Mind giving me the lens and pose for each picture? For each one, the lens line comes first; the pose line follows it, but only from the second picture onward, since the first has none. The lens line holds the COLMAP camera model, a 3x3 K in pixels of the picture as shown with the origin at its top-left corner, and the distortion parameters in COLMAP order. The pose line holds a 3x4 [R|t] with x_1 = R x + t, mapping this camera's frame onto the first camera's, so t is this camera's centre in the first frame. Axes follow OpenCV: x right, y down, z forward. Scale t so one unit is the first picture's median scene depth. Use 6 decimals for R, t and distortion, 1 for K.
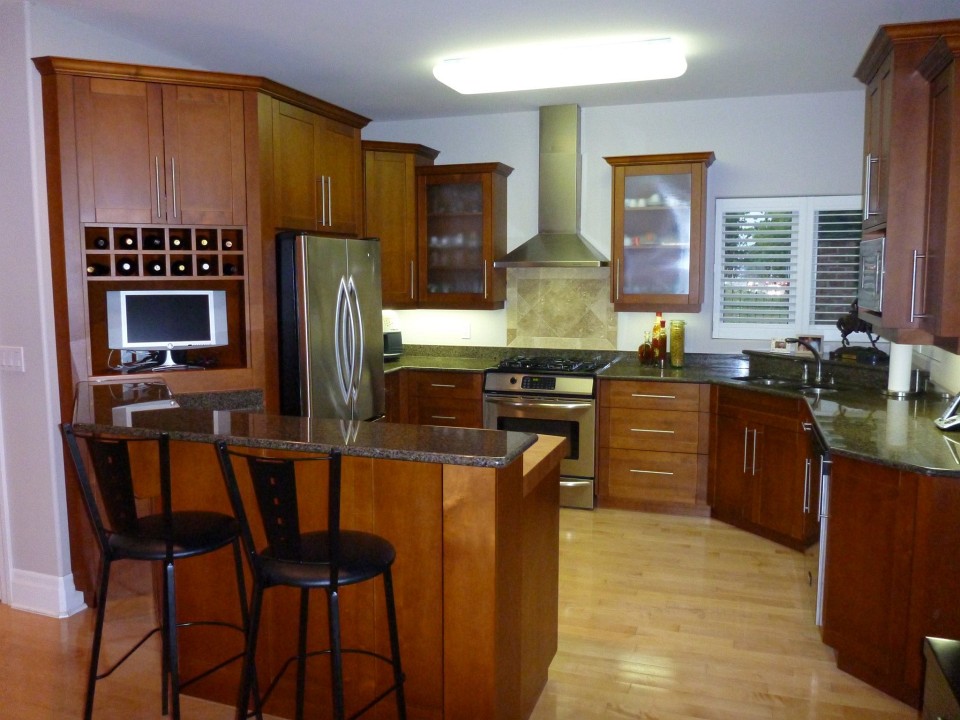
lens RADIAL K [[793.2, 0, 478.4], [0, 793.2, 357.7], [0, 0, 1]] dist [-0.018976, -0.033034]
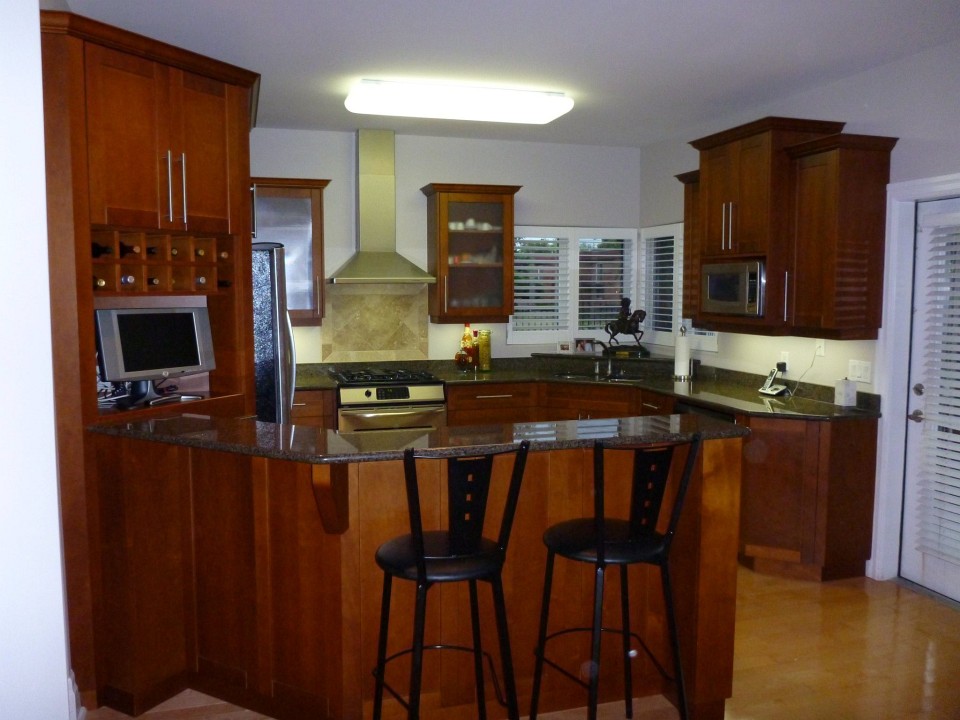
lens RADIAL K [[793.2, 0, 479.1], [0, 793.2, 358.7], [0, 0, 1]] dist [-0.018976, -0.033034]
pose [[0.810129, -0.050790, 0.584047, -0.423954], [0.065618, 0.997836, -0.004245, -0.001783], [-0.582568, 0.041763, 0.811709, 0.079655]]
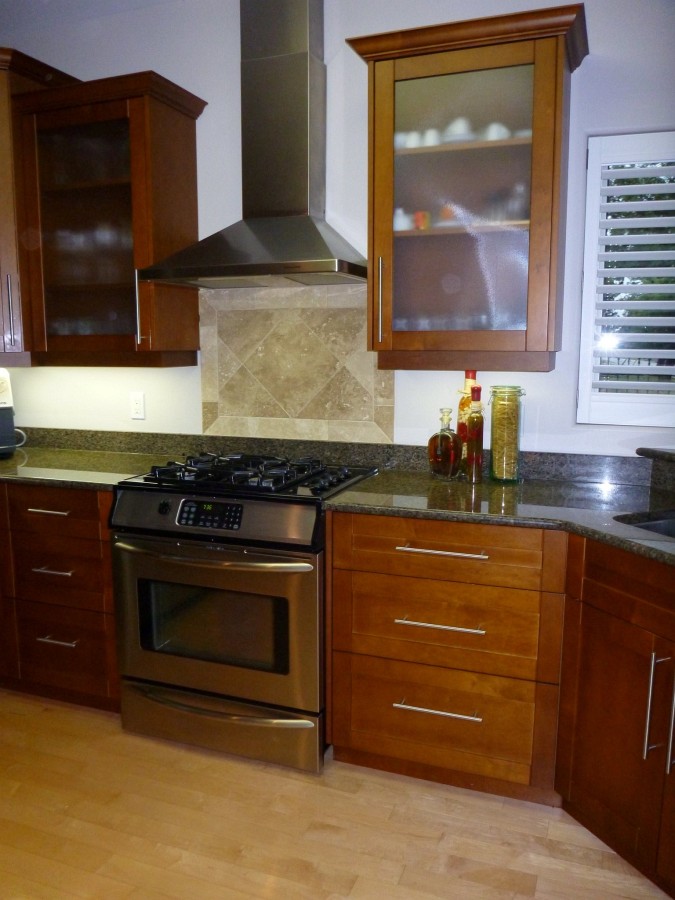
lens RADIAL K [[743.6, 0, 335.0], [0, 743.6, 457.0], [0, 0, 1]] dist [-0.018976, -0.033034]
pose [[0.999304, 0.006984, -0.036649, 0.161456], [-0.005608, 0.999280, 0.037530, -0.019835], [0.036884, -0.037298, 0.998623, 0.529252]]
